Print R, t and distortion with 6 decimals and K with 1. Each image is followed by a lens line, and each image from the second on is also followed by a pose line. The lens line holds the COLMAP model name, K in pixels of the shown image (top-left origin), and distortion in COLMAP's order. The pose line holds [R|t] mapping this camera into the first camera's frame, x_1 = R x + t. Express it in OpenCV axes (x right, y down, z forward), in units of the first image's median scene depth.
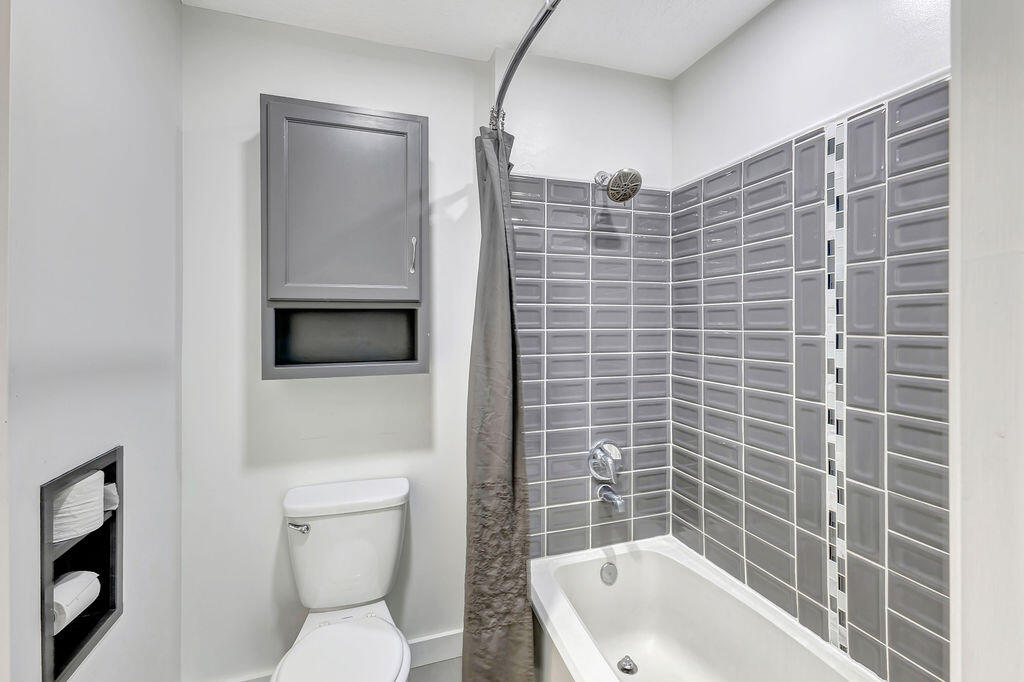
lens RADIAL K [[445.2, 0, 512.4], [0, 445.2, 332.1], [0, 0, 1]] dist [0.005488, -0.001299]
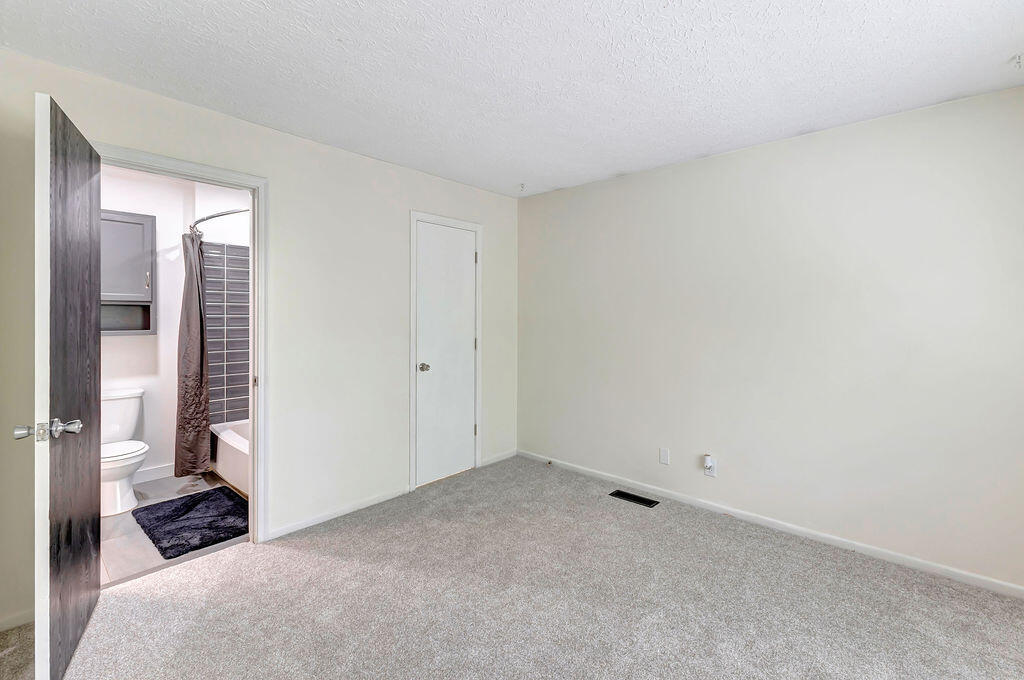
lens RADIAL K [[445.2, 0, 511.8], [0, 445.2, 319.1], [0, 0, 1]] dist [0.005488, -0.001299]
pose [[0.862198, -0.001029, 0.506570, 0.213307], [0.004752, 0.999970, -0.006058, 0.040336], [-0.506549, 0.007630, 0.862177, -1.843399]]
